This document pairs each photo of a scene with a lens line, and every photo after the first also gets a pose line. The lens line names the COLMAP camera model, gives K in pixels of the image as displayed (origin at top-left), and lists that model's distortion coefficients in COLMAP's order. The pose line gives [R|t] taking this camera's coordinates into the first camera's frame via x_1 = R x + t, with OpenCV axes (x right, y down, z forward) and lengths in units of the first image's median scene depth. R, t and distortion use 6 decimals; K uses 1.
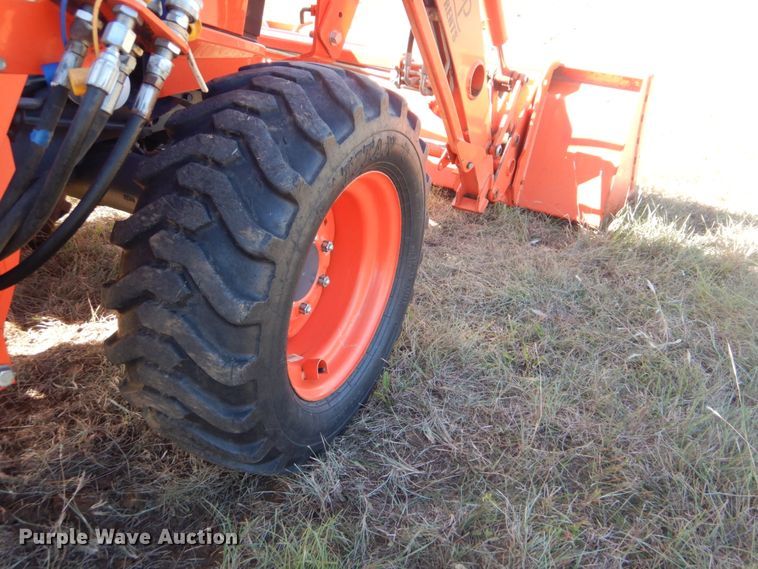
lens RADIAL K [[644.6, 0, 379.0], [0, 644.6, 284.5], [0, 0, 1]] dist [0.012251, 0.004718]
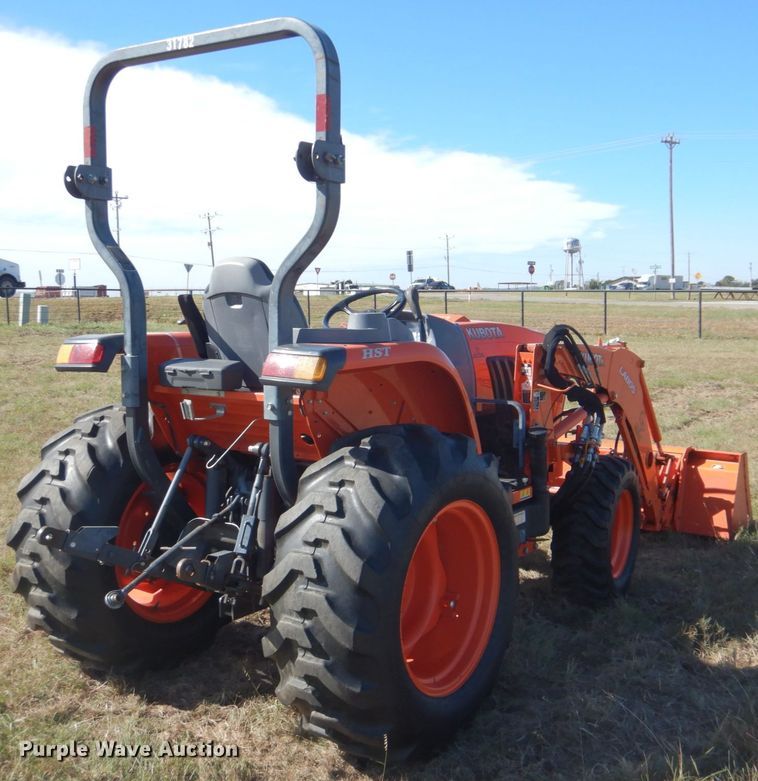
lens RADIAL K [[985.3, 0, 381.2], [0, 985.3, 405.8], [0, 0, 1]] dist [-0.004844, -0.004542]
pose [[0.997447, -0.051405, -0.049564, -0.443730], [0.029197, 0.927021, -0.373872, 0.551945], [0.065166, 0.371471, 0.926155, -1.657431]]
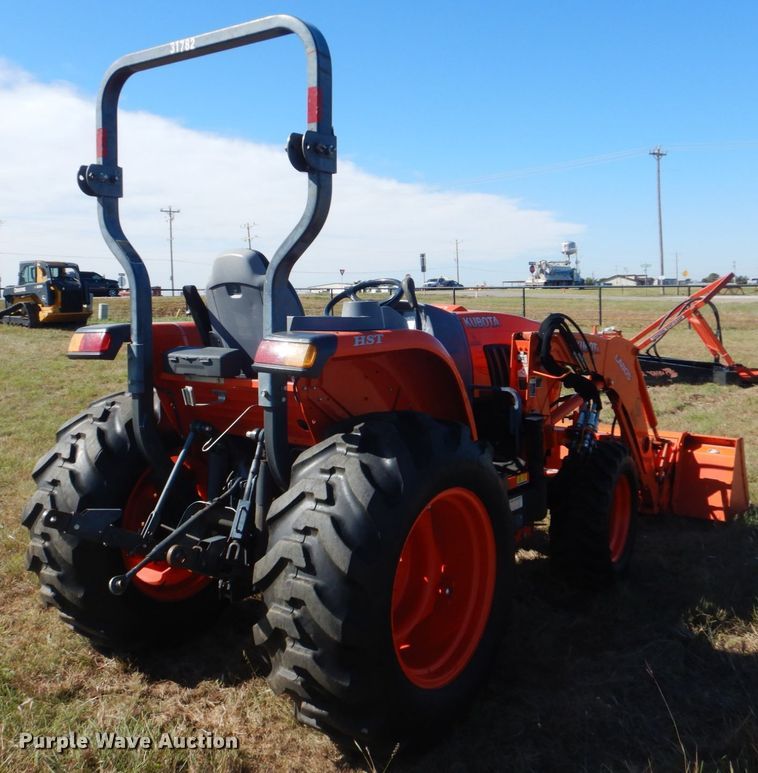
lens RADIAL K [[868.2, 0, 330.4], [0, 868.2, 345.9], [0, 0, 1]] dist [0.001185, 0.016173]
pose [[0.990553, -0.056668, -0.124874, -0.414580], [-0.001361, 0.906514, -0.422173, 0.490163], [0.137124, 0.418355, 0.897873, -1.506826]]
